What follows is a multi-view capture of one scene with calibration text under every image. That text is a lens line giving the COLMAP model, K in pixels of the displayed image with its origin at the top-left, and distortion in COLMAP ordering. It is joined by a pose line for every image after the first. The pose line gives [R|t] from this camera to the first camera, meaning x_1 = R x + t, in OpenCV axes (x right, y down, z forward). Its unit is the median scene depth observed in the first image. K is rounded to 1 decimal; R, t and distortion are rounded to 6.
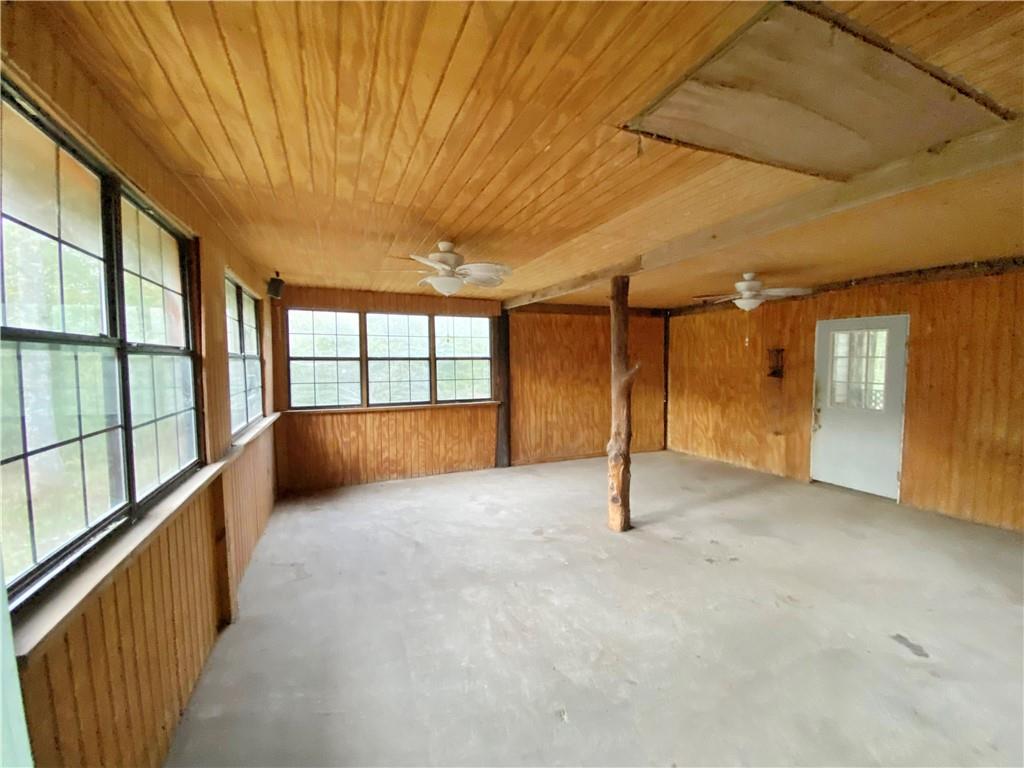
lens RADIAL K [[417.1, 0, 509.7], [0, 417.1, 385.1], [0, 0, 1]] dist [0.038793, -0.032270]
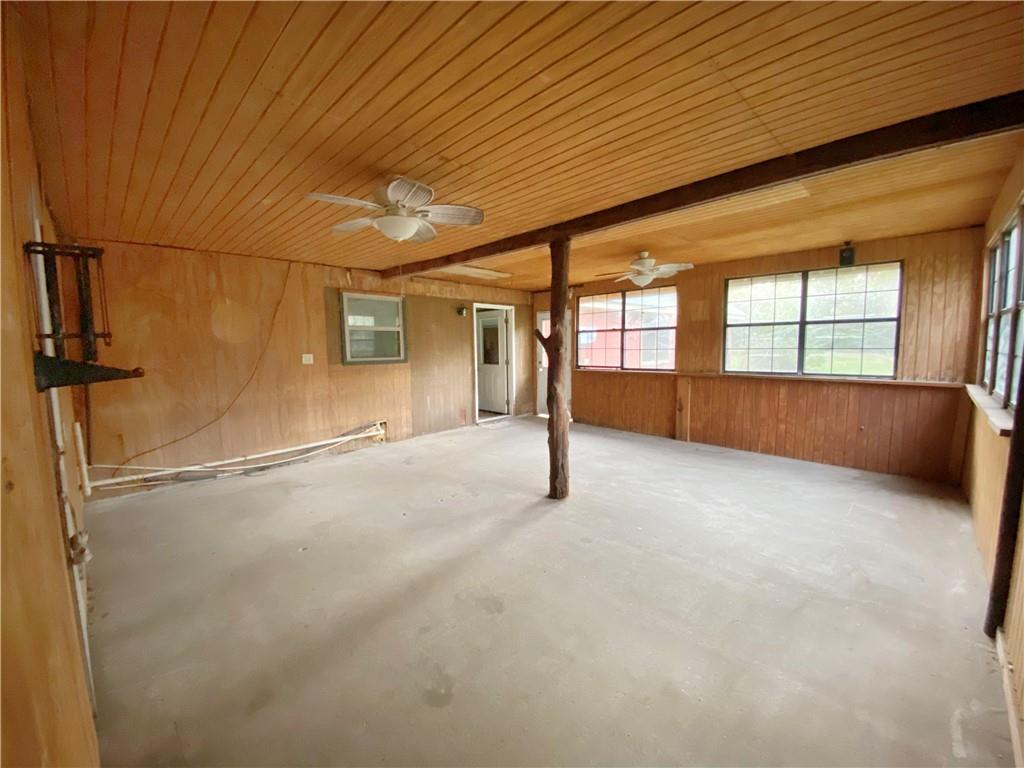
lens RADIAL K [[417.1, 0, 509.7], [0, 417.1, 385.1], [0, 0, 1]] dist [0.038793, -0.032270]
pose [[-0.928376, 0.054039, -0.367692, 0.638889], [-0.001966, 0.988644, 0.150262, -0.063337], [0.371637, 0.140223, -0.917728, 1.613035]]
